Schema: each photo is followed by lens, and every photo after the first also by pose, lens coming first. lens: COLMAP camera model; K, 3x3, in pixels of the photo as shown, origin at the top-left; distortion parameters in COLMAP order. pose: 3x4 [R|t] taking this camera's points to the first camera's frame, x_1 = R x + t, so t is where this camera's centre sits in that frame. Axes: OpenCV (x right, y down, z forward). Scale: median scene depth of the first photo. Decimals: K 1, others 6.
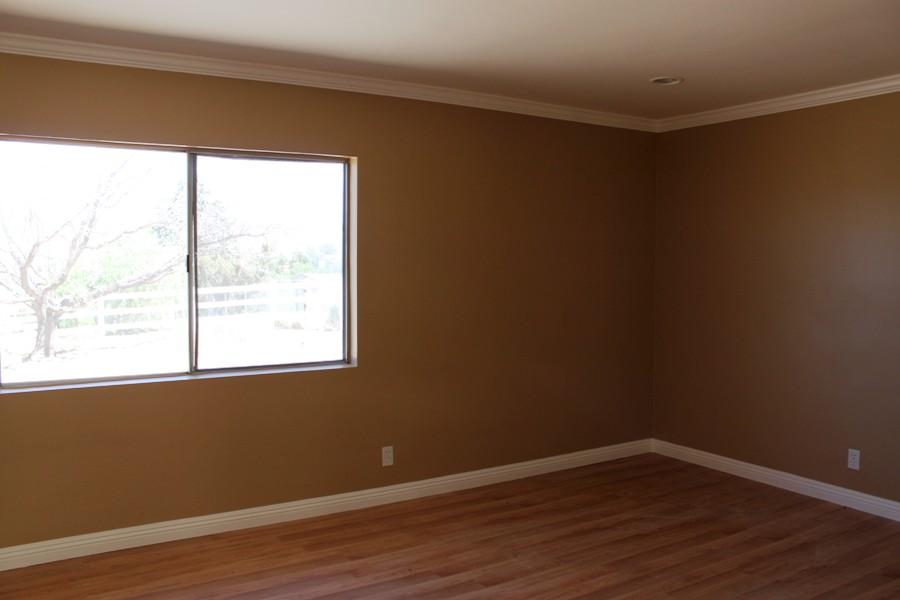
lens RADIAL K [[760.4, 0, 460.4], [0, 760.4, 298.0], [0, 0, 1]] dist [-0.144067, 0.147487]
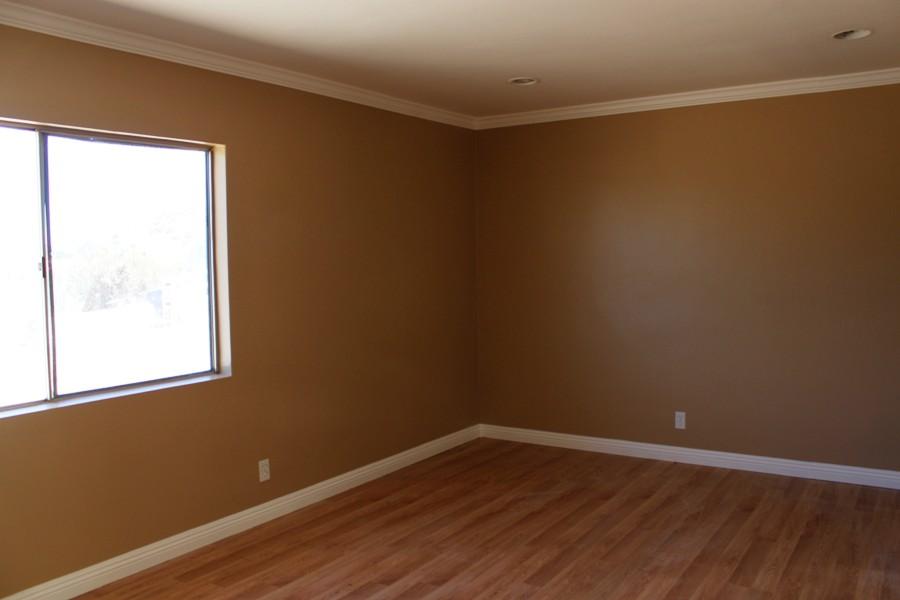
lens RADIAL K [[760.4, 0, 460.4], [0, 760.4, 298.0], [0, 0, 1]] dist [-0.144067, 0.147487]
pose [[0.911501, -0.044957, 0.408834, -0.264467], [0.043060, 0.998977, 0.013850, -0.003797], [-0.409038, 0.004980, 0.912504, 0.071808]]
